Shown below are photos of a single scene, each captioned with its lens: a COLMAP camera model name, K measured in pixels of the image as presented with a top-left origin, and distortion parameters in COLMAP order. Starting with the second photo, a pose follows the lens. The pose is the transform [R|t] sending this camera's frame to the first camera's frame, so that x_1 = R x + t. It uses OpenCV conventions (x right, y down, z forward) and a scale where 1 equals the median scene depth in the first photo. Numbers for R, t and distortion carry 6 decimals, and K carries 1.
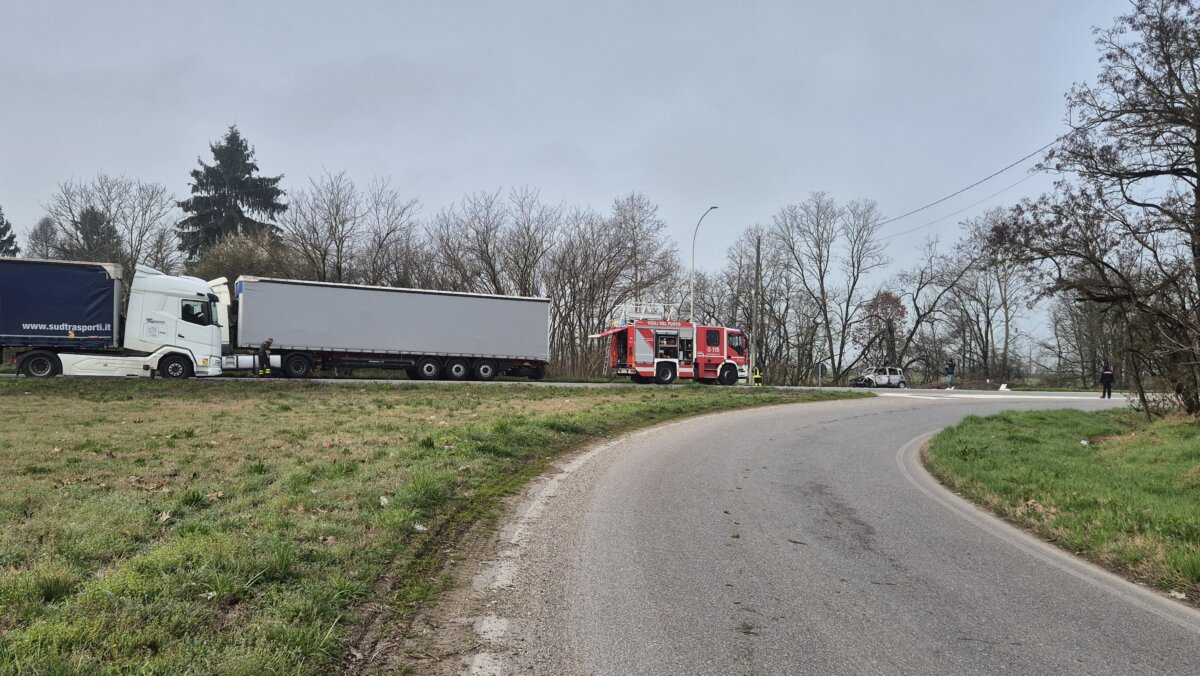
lens RADIAL K [[1251.5, 0, 598.7], [0, 1251.5, 338.5], [0, 0, 1]] dist [0.036322, 0.000000]
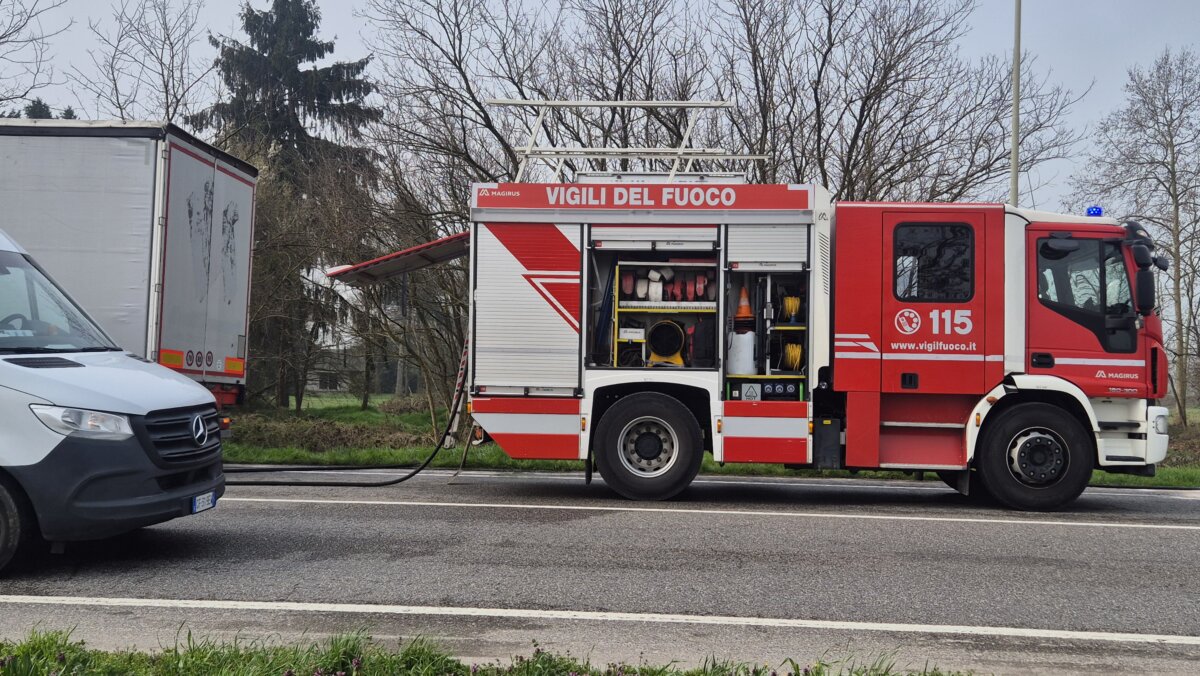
lens RADIAL K [[1251.5, 0, 599.1], [0, 1251.5, 336.5], [0, 0, 1]] dist [0.036322, 0.000000]
pose [[0.861408, -0.030616, -0.506990, 0.146536], [0.014792, 0.999270, -0.035210, 0.017326], [0.507698, 0.022830, 0.861232, 0.815323]]
